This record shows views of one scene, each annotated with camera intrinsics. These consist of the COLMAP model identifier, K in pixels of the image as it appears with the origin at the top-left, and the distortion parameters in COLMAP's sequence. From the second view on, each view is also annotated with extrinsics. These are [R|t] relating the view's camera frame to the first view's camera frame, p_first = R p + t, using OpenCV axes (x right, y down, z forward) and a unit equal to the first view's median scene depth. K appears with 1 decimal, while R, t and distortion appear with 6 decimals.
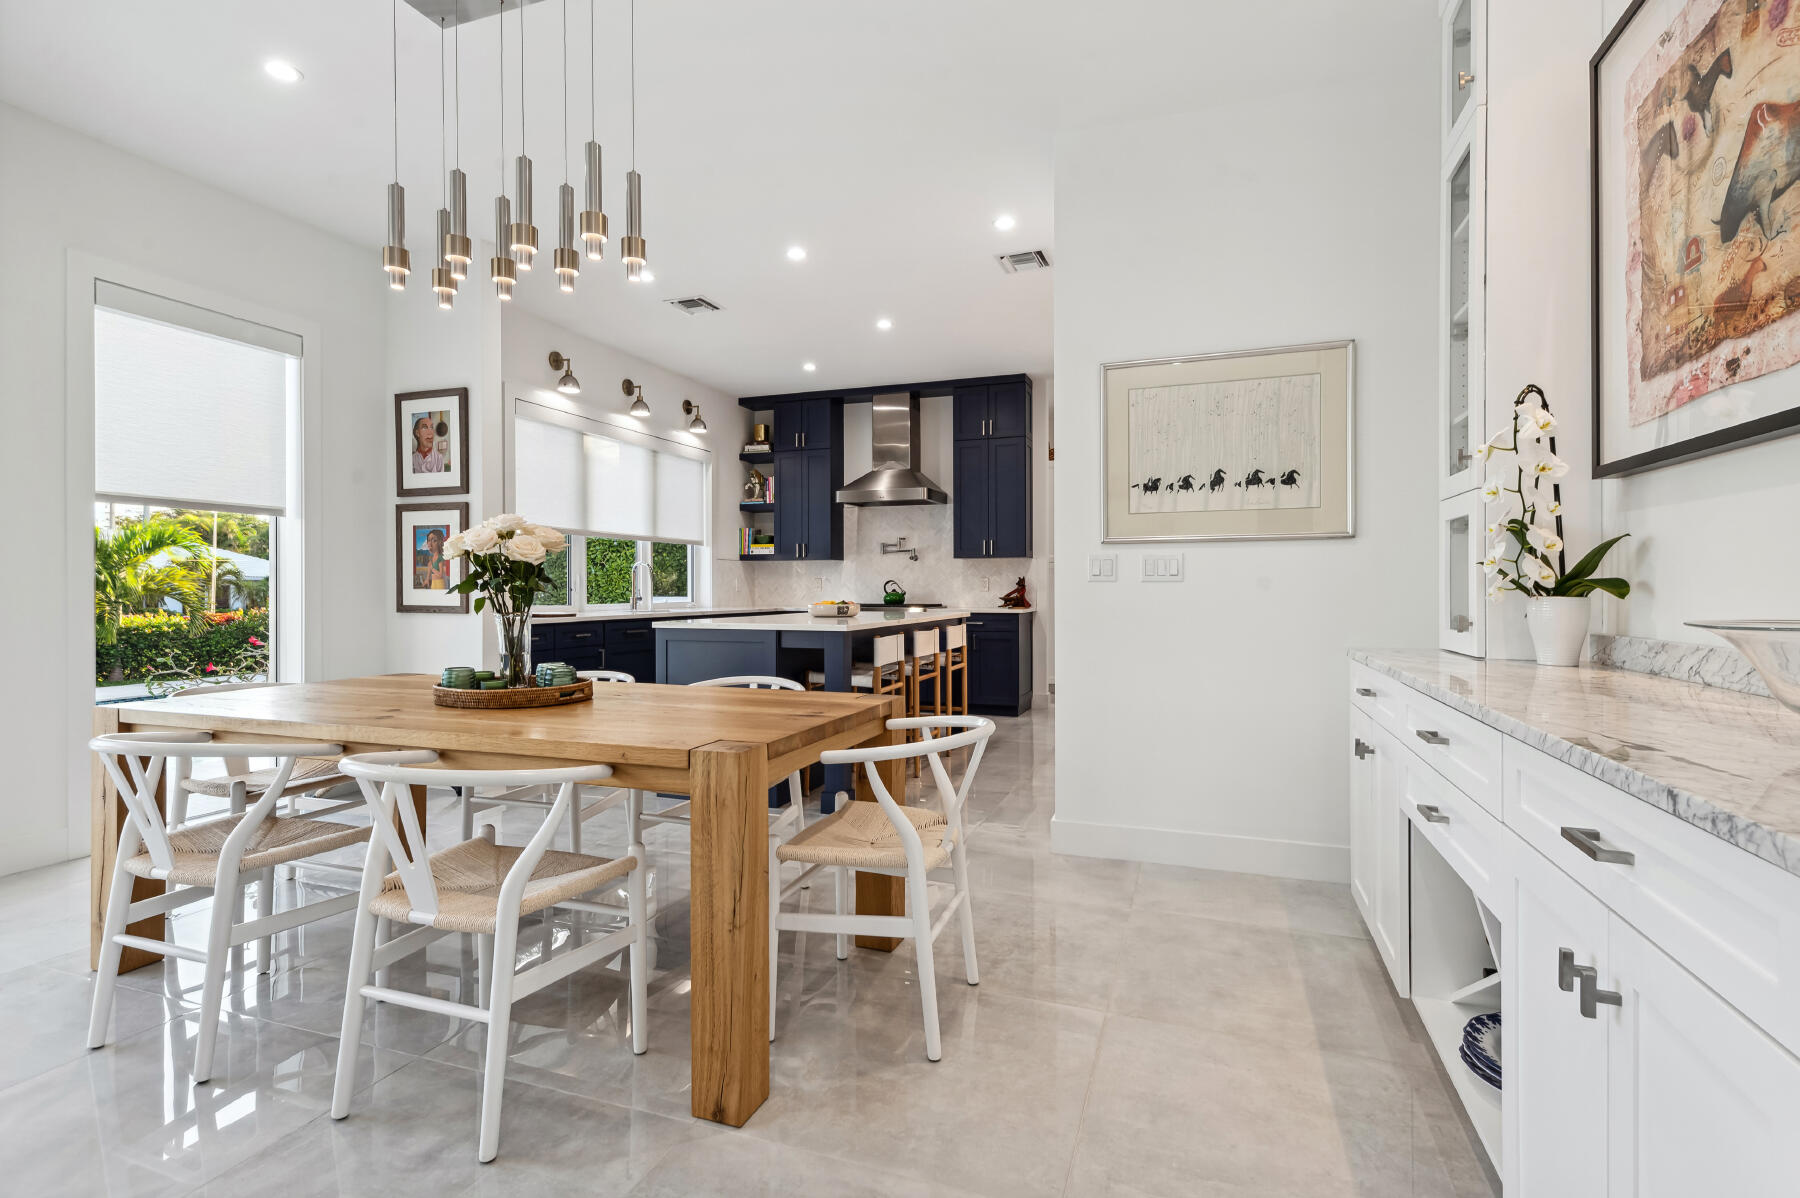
lens RADIAL K [[850.7, 0, 917.2], [0, 850.7, 587.3], [0, 0, 1]] dist [0.042957, 0.000070]
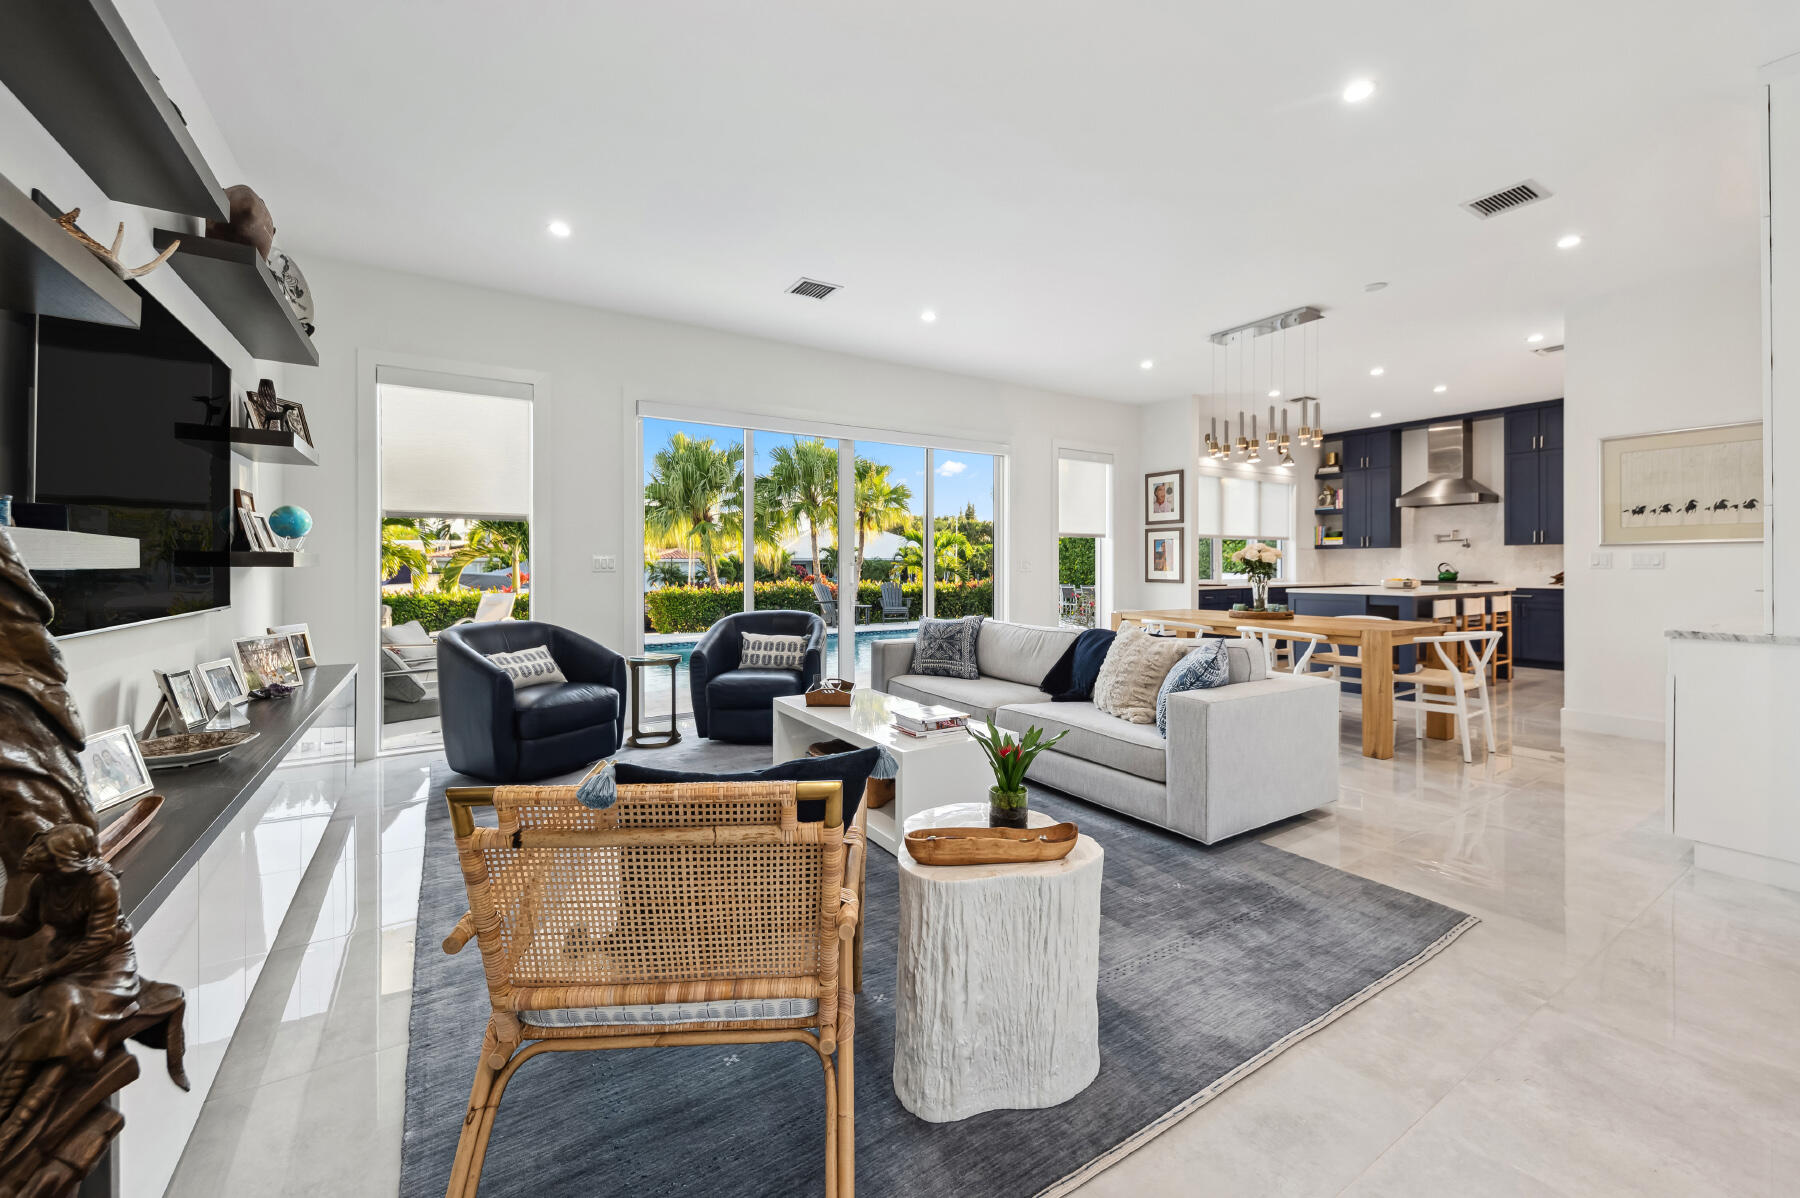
lens RADIAL K [[756.5, 0, 906.4], [0, 756.5, 574.0], [0, 0, 1]] dist [0.001007, 0.000014]
pose [[0.798159, 0.002999, -0.602440, 0.011121], [0.004722, 0.999926, 0.011234, -0.008565], [0.602429, -0.011811, 0.798085, -0.476761]]
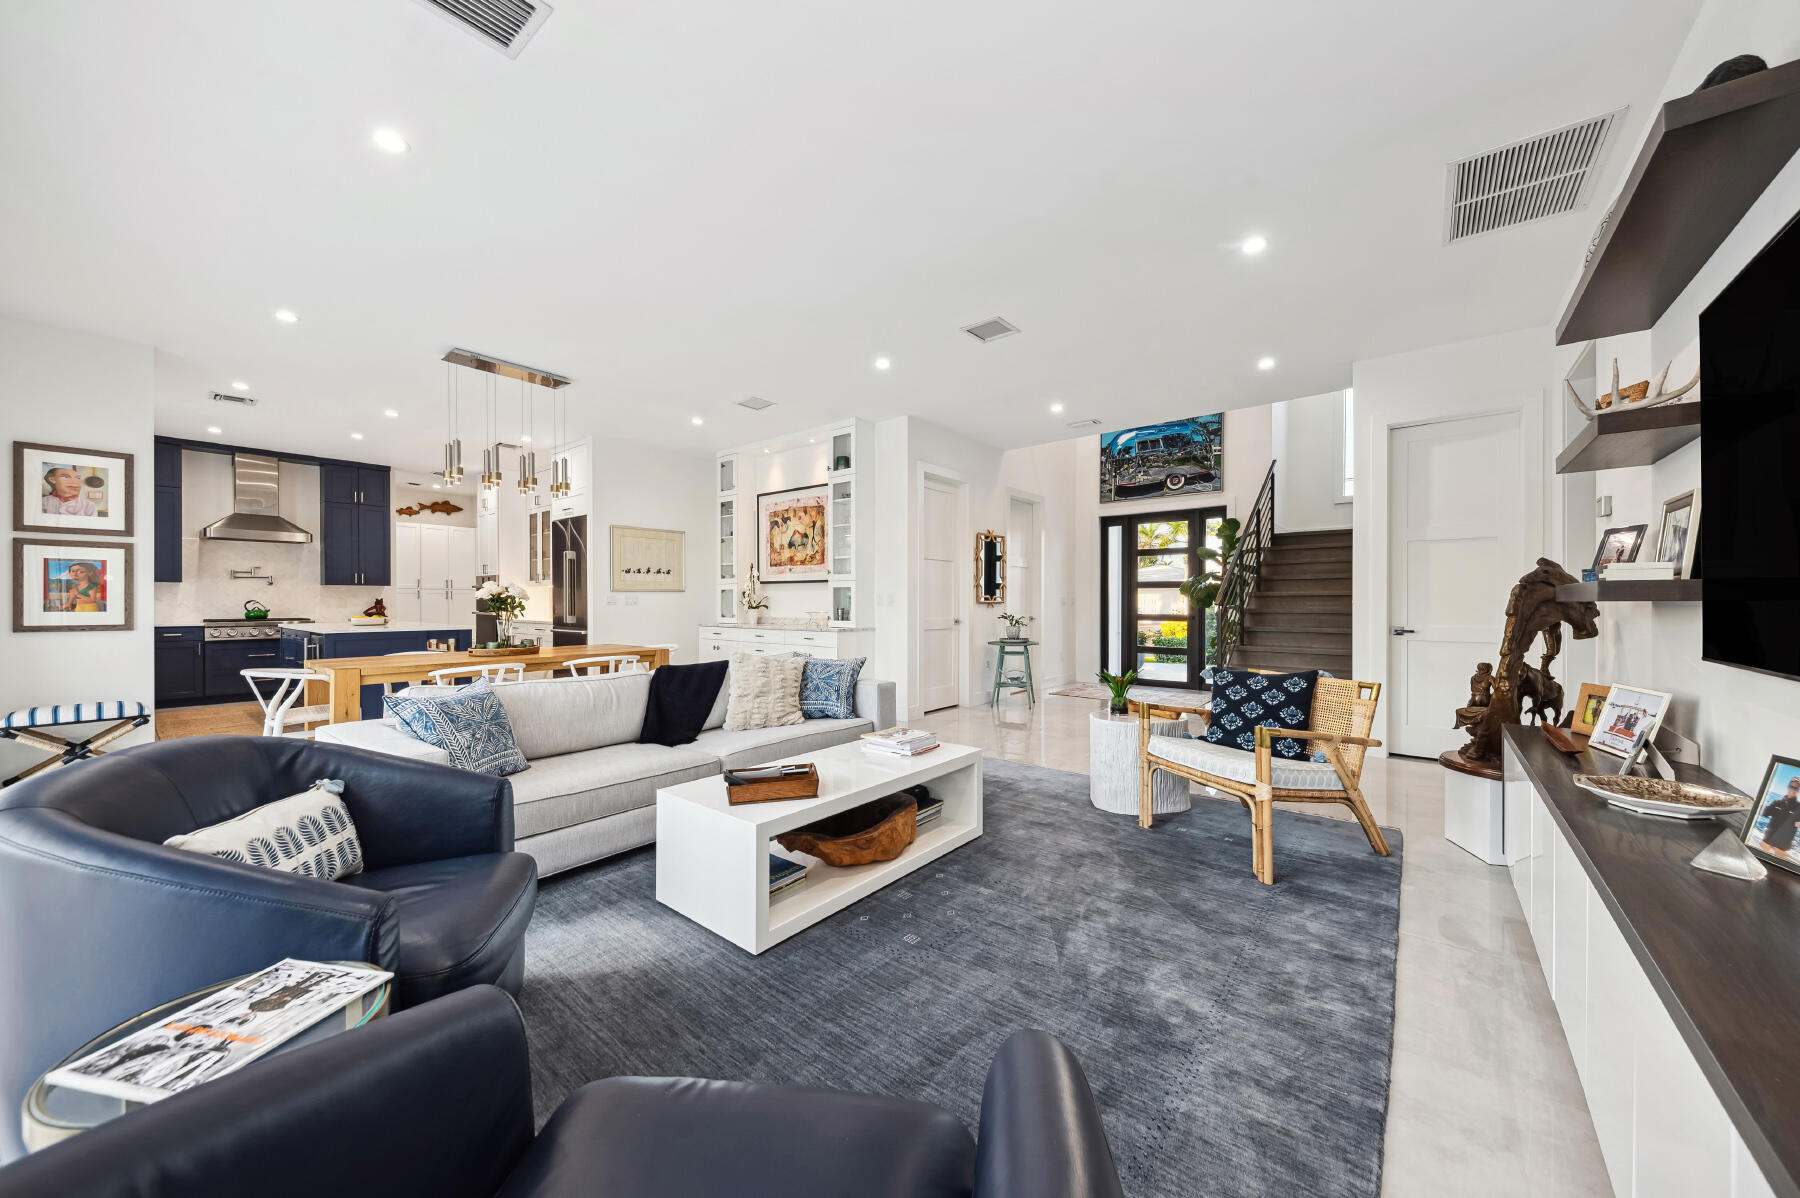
lens RADIAL K [[620.7, 0, 894.5], [0, 620.7, 604.0], [0, 0, 1]] dist [0.000847, -0.003334]
pose [[0.331726, -0.002689, 0.943372, -0.624061], [-0.002506, 0.999990, 0.003732, -0.009174], [-0.943373, -0.003602, 0.331715, -0.232439]]
